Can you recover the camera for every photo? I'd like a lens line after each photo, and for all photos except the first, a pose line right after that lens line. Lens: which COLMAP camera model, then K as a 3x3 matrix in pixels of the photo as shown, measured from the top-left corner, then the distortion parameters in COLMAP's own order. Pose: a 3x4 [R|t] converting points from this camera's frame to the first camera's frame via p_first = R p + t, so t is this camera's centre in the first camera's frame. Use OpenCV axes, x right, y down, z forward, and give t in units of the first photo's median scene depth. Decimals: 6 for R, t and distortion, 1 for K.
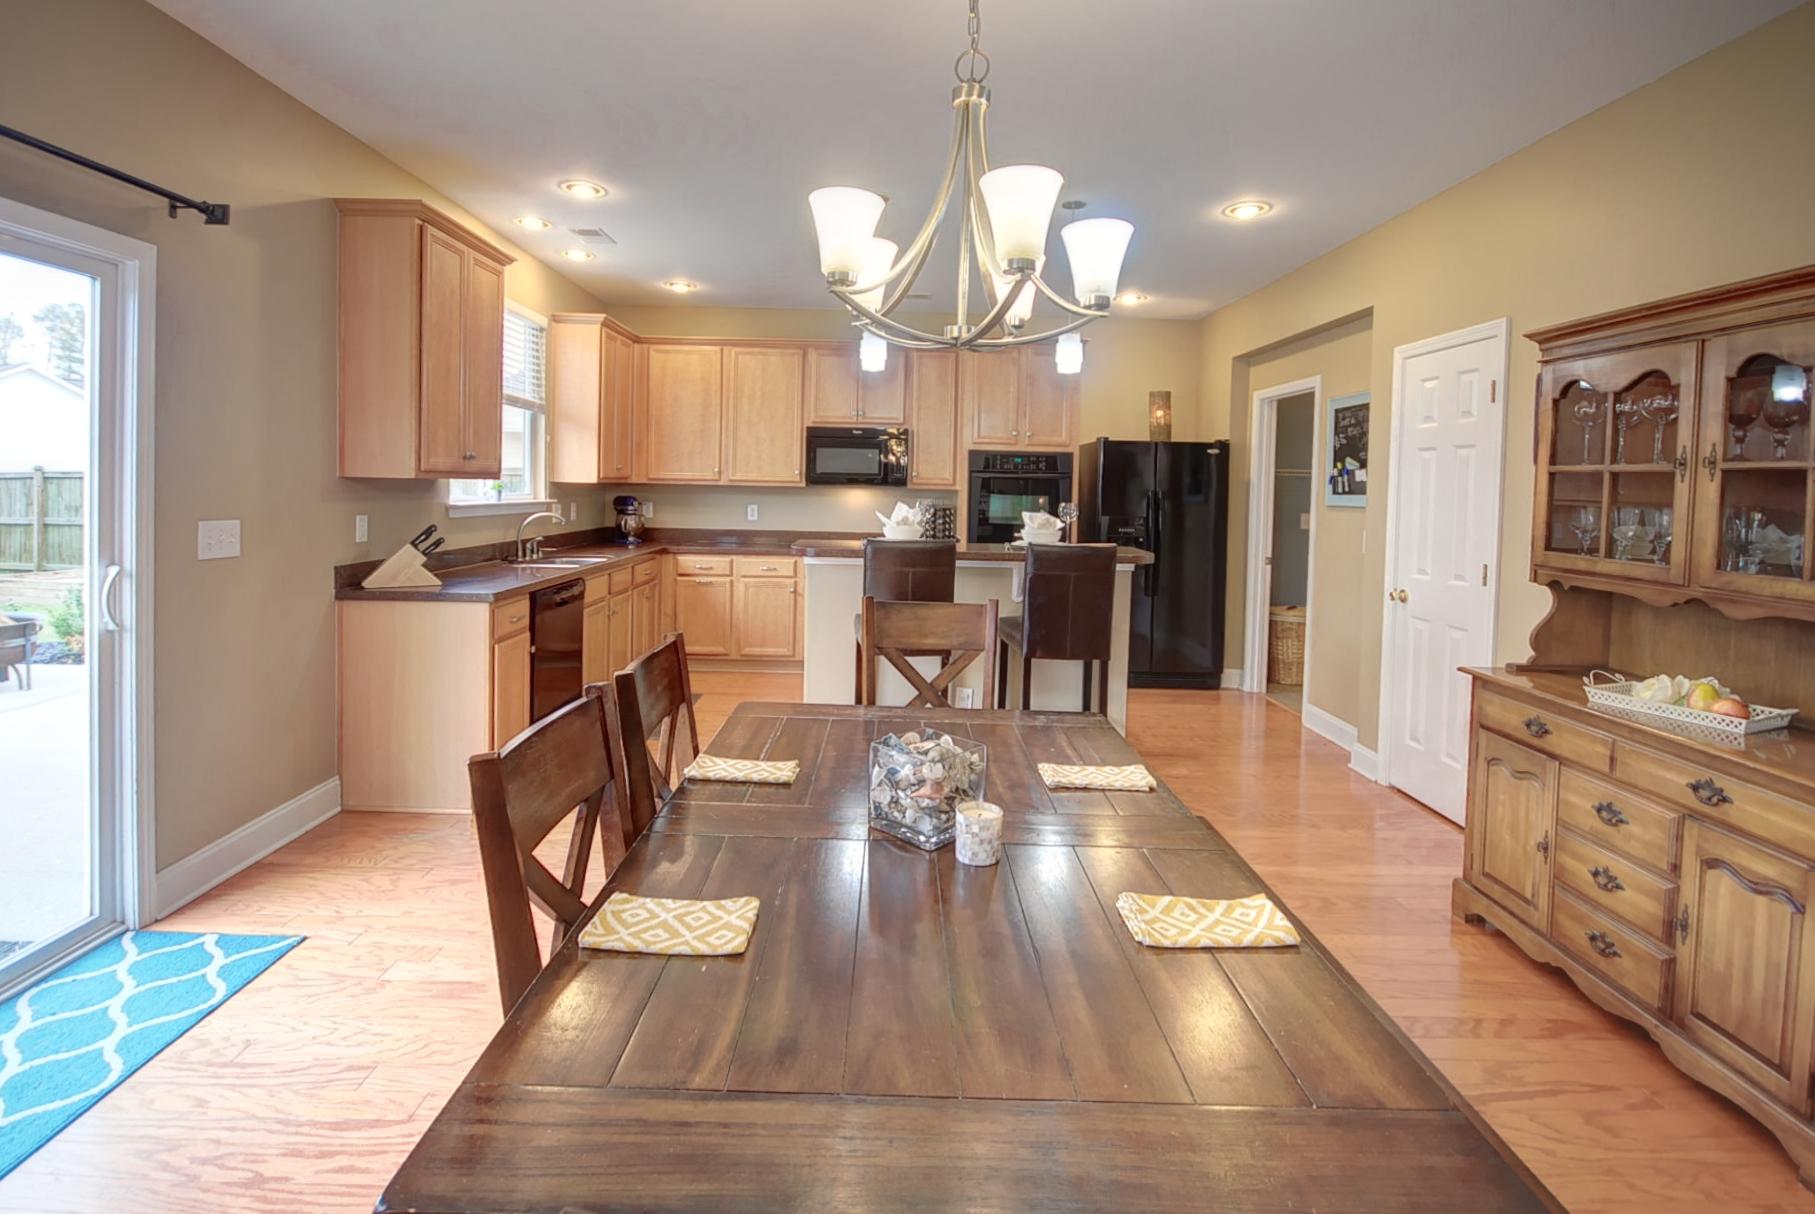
lens RADIAL K [[851.7, 0, 896.5], [0, 851.7, 510.1], [0, 0, 1]] dist [-0.000931, -0.000185]
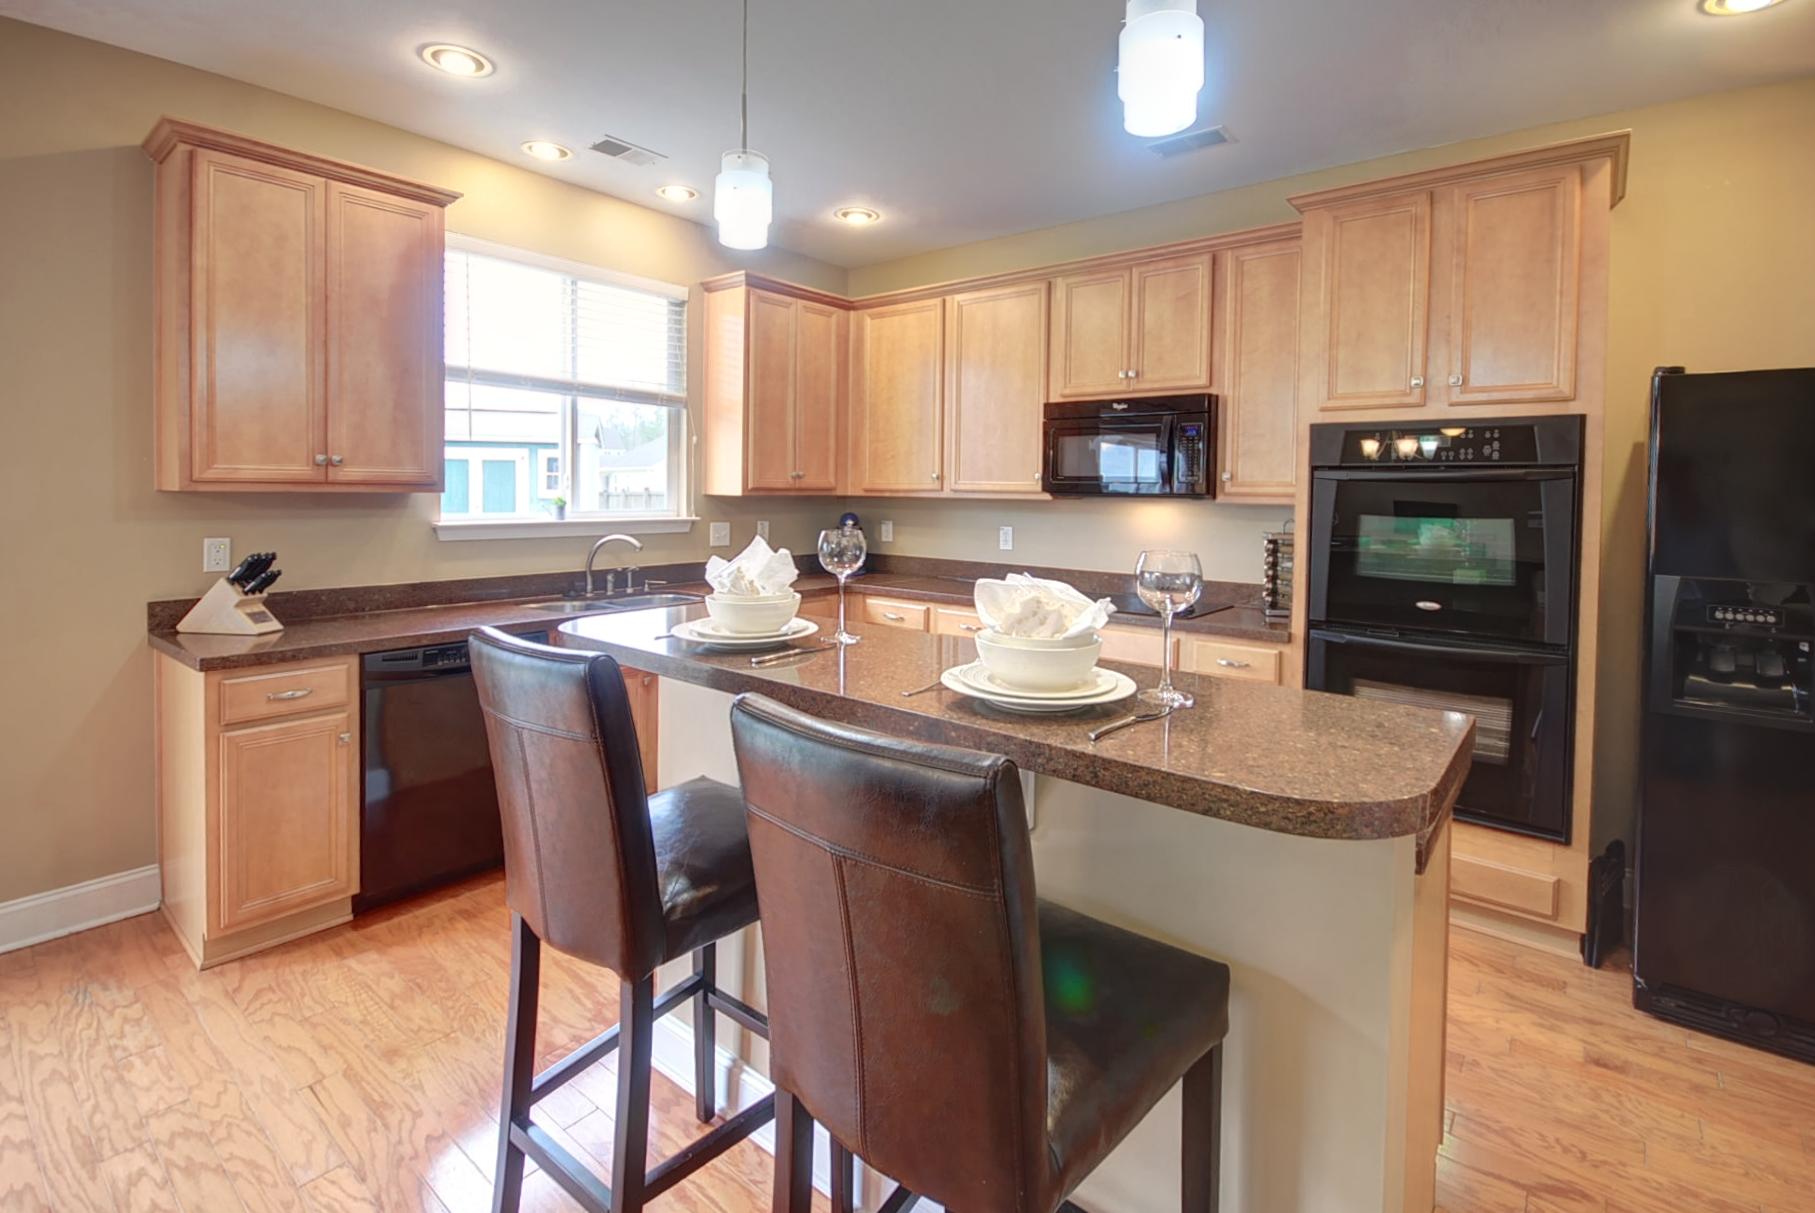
lens RADIAL K [[845.1, 0, 901.8], [0, 845.1, 509.0], [0, 0, 1]] dist [0.000478, -0.006028]
pose [[0.770062, 0.002592, -0.637964, 0.226942], [-0.013090, 0.999845, -0.011738, -0.012609], [0.637835, 0.017390, 0.769977, 0.493337]]
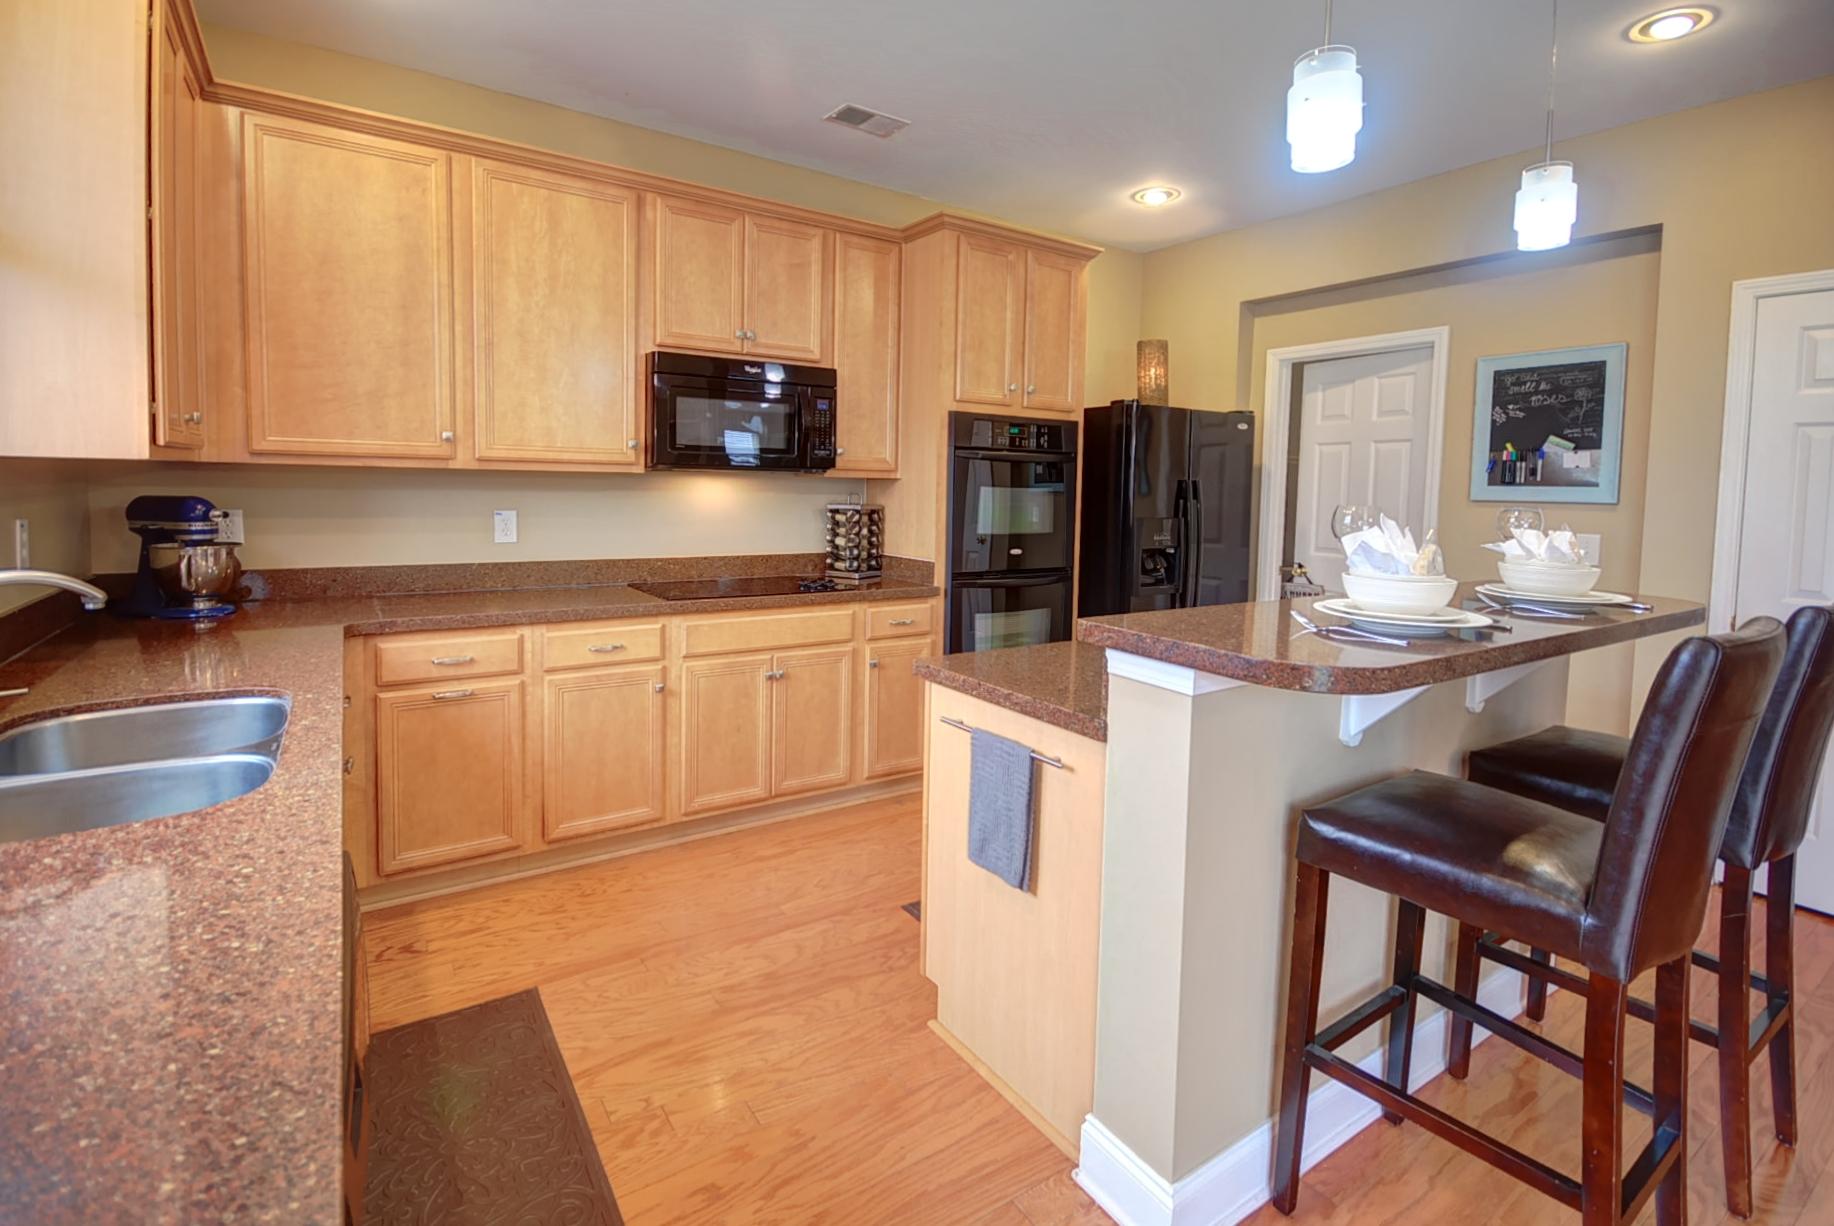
lens RADIAL K [[845.2, 0, 911.3], [0, 845.2, 537.4], [0, 0, 1]] dist [0.002996, 0.000570]
pose [[0.839742, -0.038622, 0.541610, -0.271609], [0.012711, 0.998592, 0.051500, -0.014530], [-0.542837, -0.036362, 0.839051, 0.542982]]
